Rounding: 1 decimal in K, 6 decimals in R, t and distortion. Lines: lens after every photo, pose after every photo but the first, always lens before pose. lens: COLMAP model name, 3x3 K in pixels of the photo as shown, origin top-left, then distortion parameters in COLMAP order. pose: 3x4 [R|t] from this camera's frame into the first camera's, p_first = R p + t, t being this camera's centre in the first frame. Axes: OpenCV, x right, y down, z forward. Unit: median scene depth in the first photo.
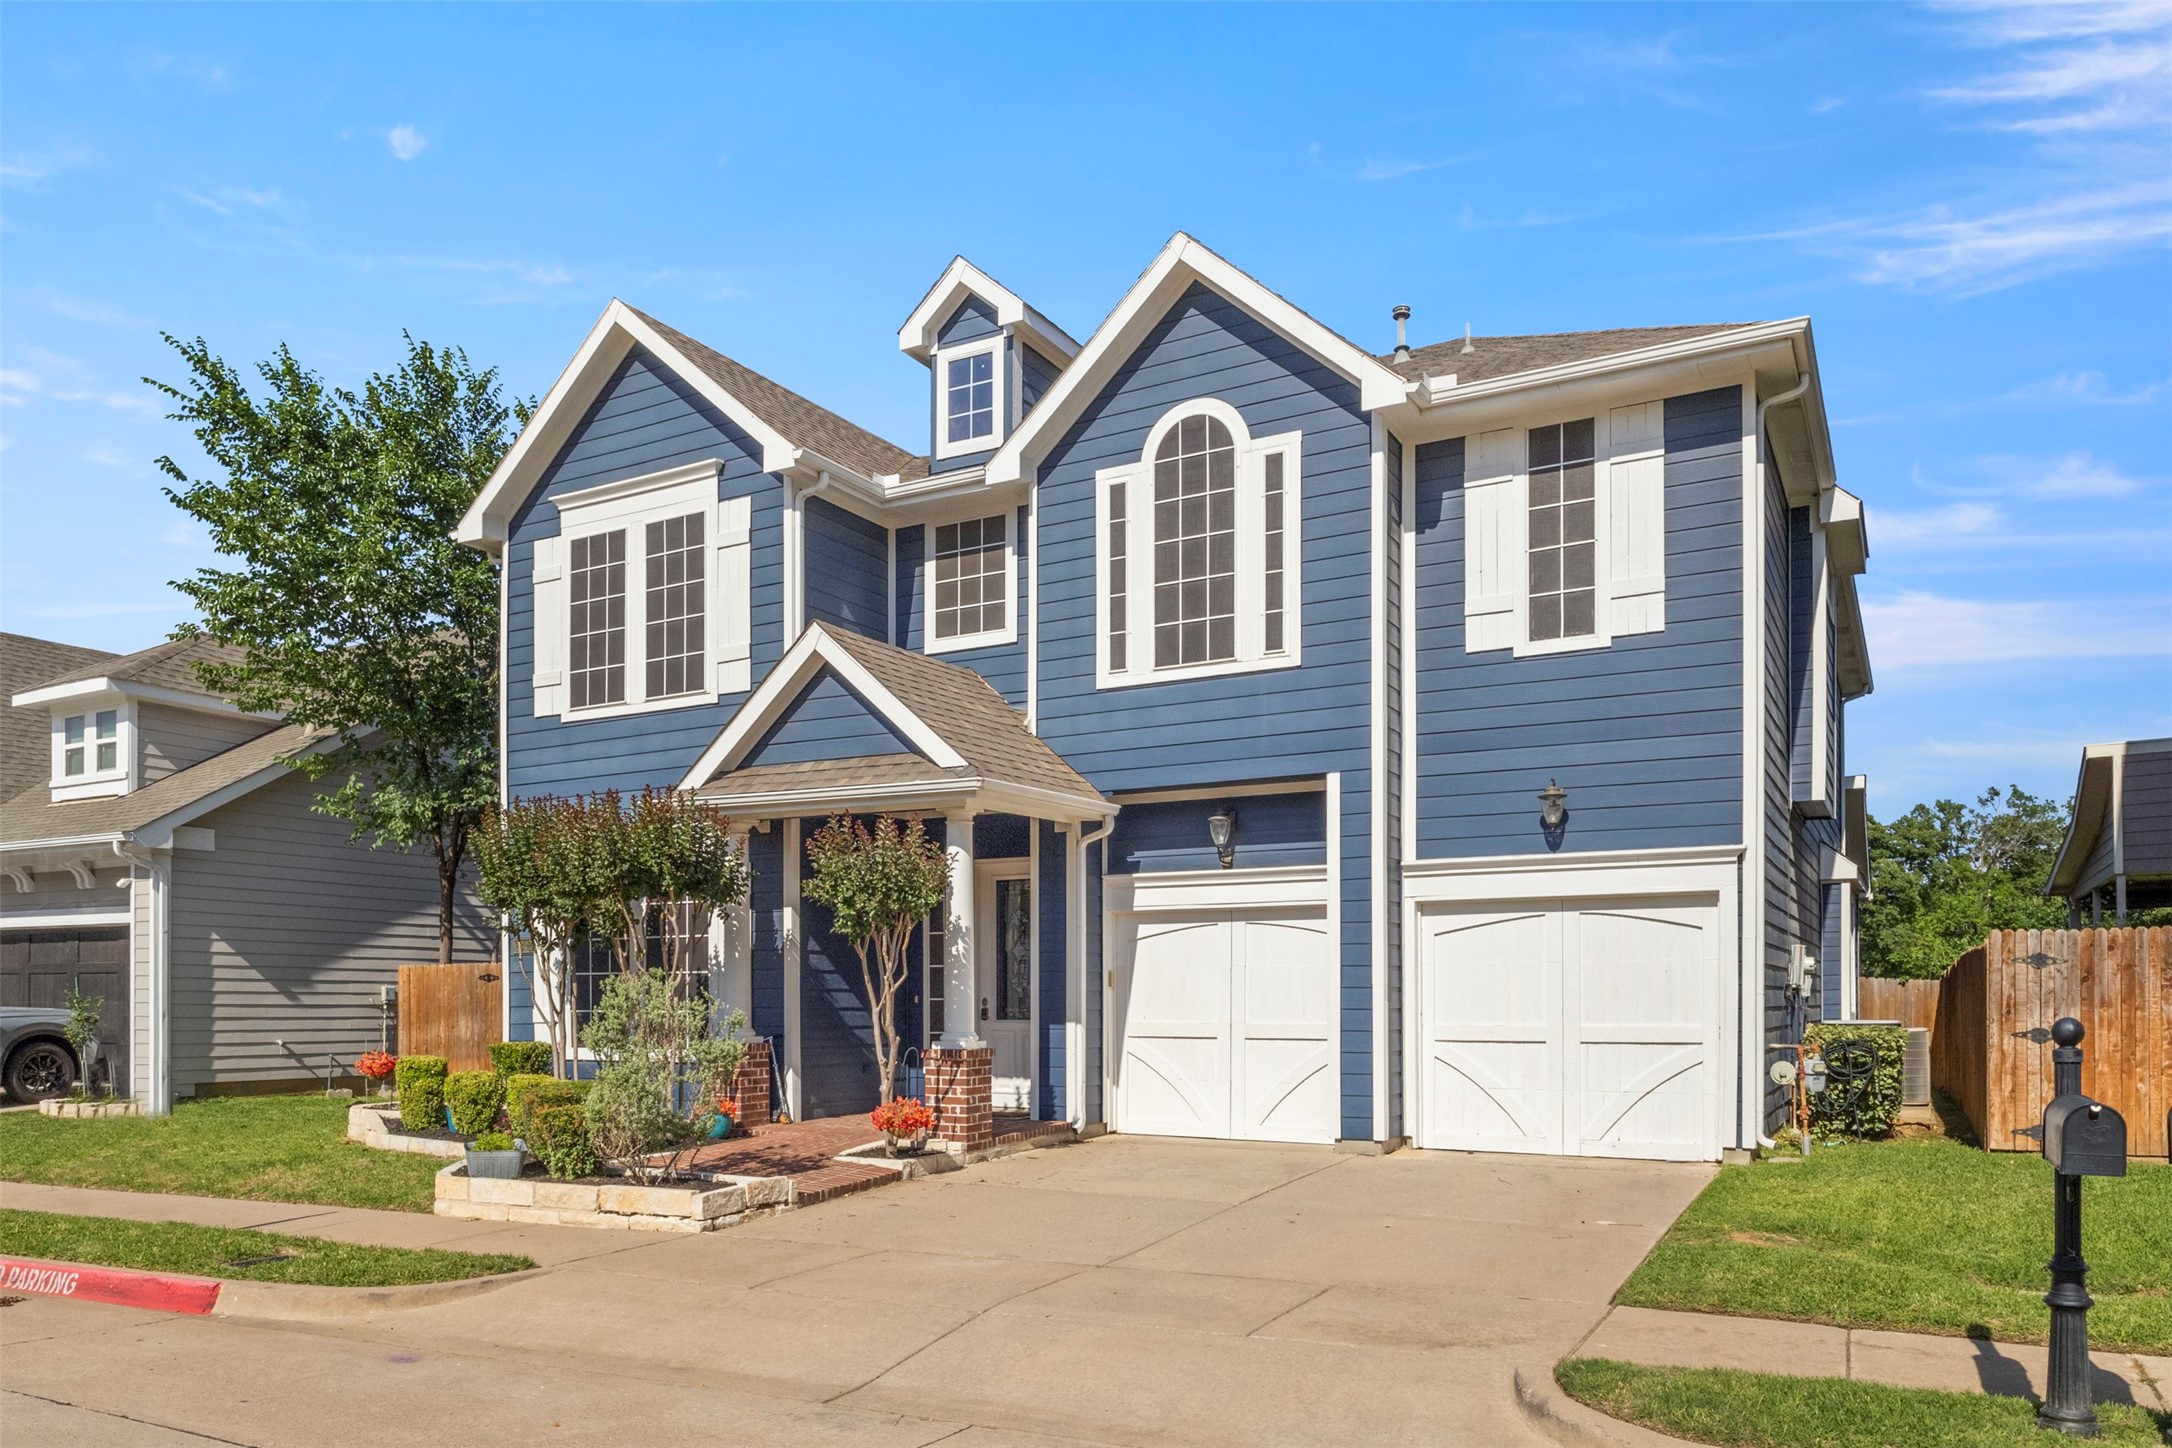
lens RADIAL K [[1506.3, 0, 1087.0], [0, 1506.3, 738.8], [0, 0, 1]] dist [-0.010685, -0.000729]
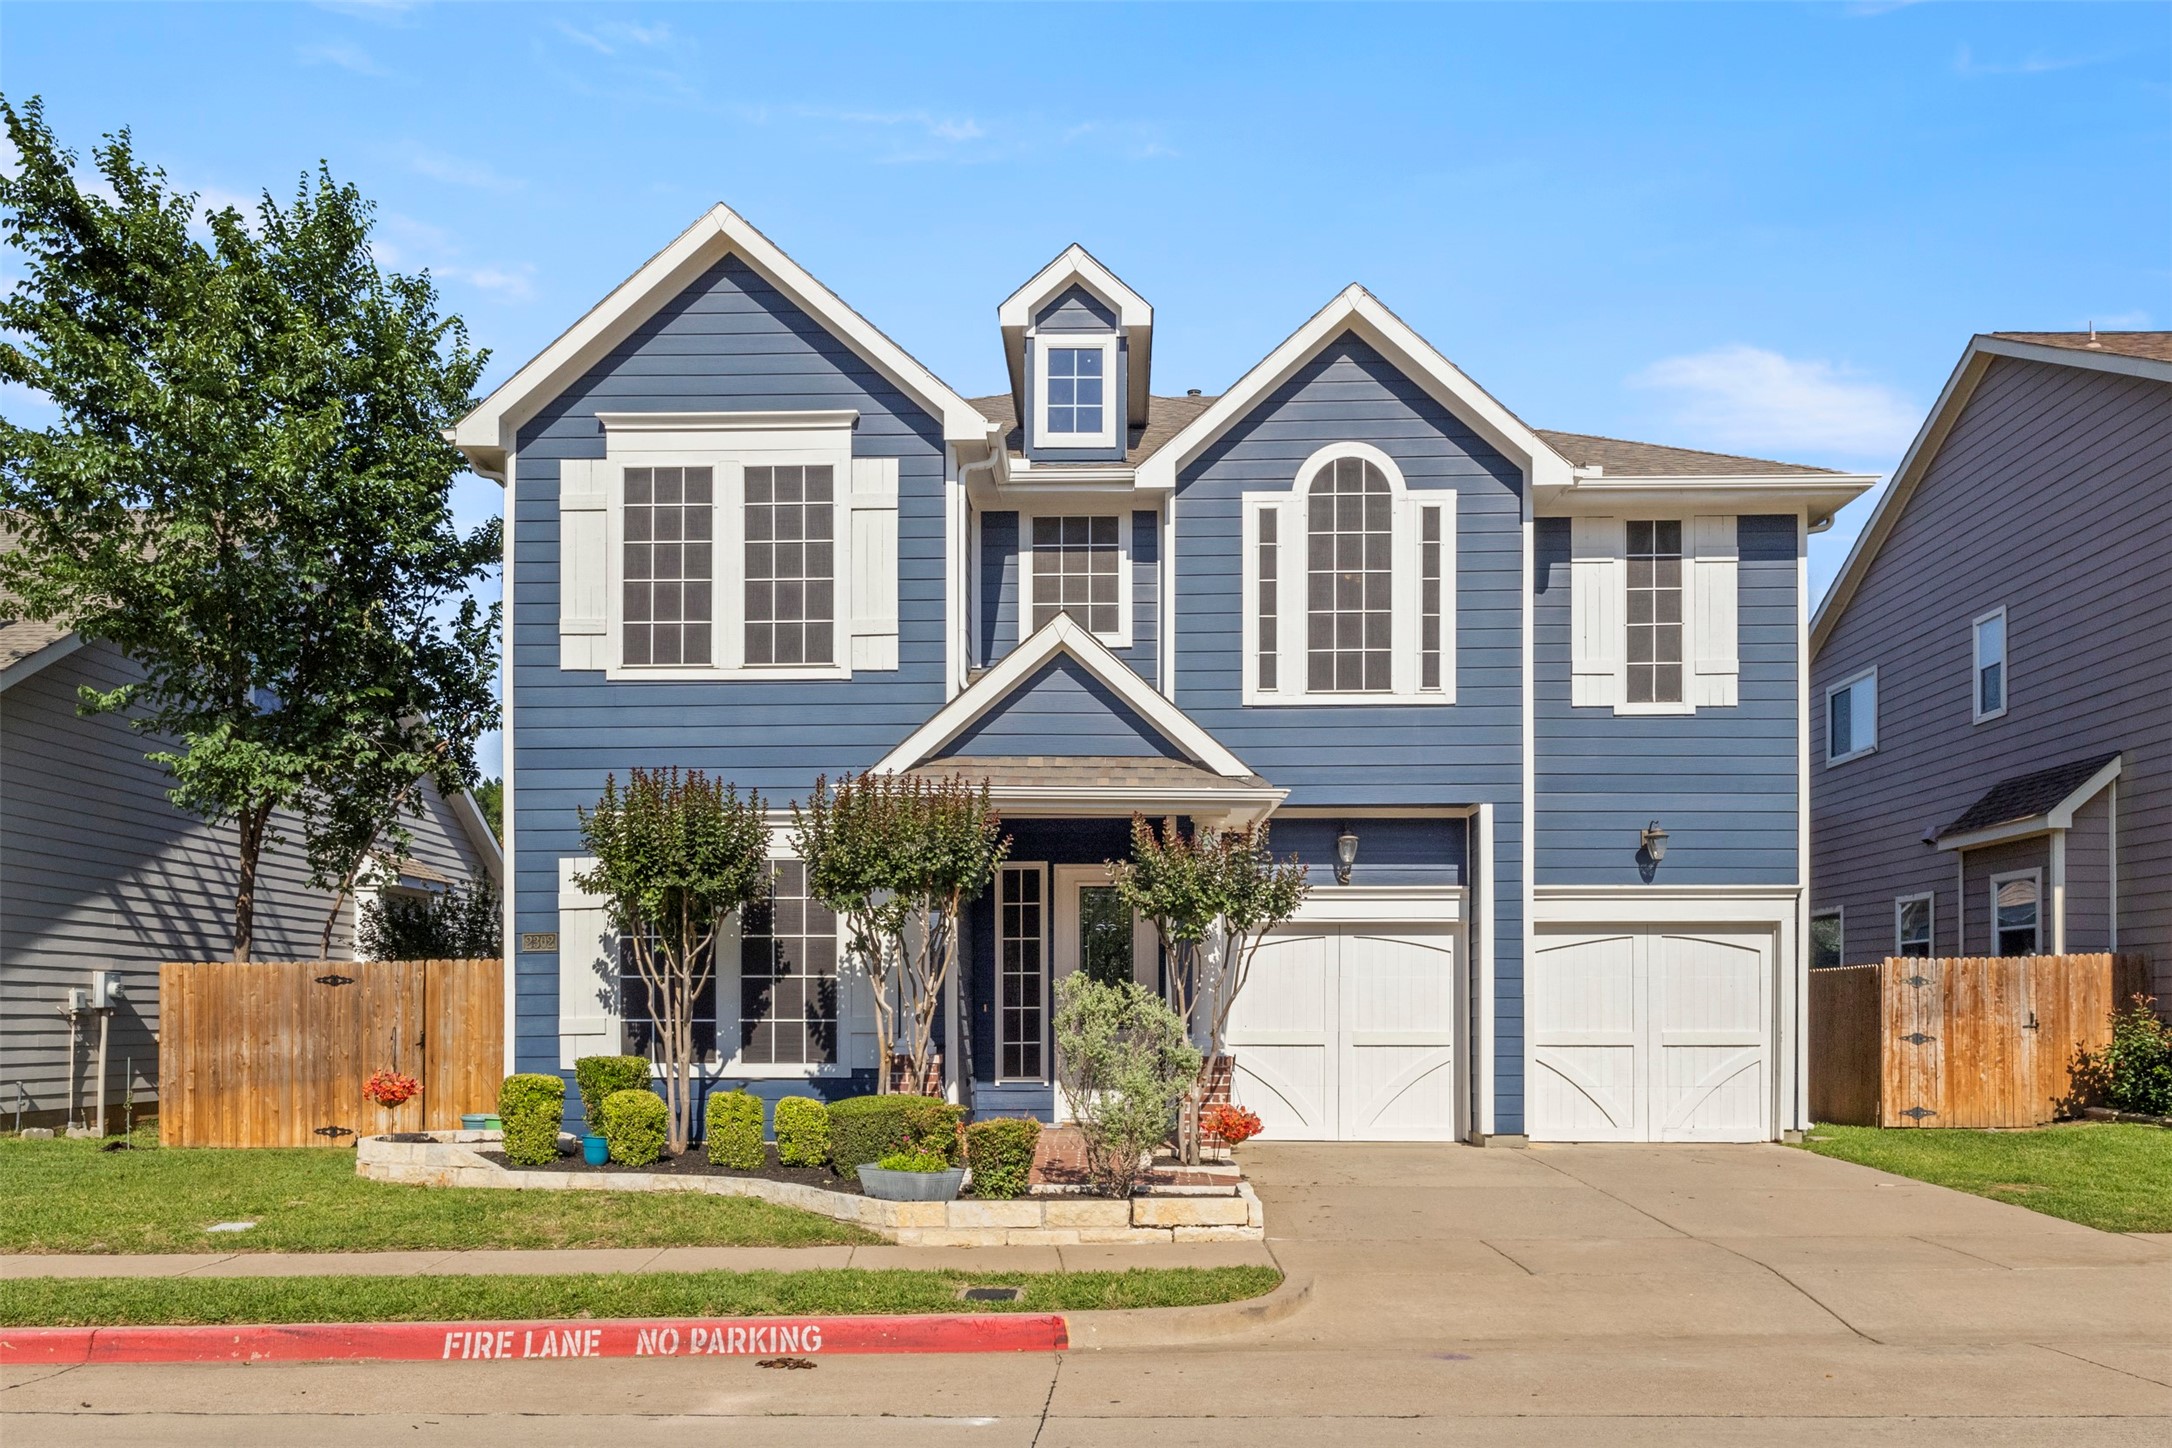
lens RADIAL K [[1615.4, 0, 1086.8], [0, 1615.4, 711.0], [0, 0, 1]] dist [-0.000224, -0.005511]
pose [[0.882121, 0.089238, 0.462493, -0.614819], [-0.081831, 0.995992, -0.036100, 0.020210], [-0.463861, -0.006002, 0.885888, 0.077422]]
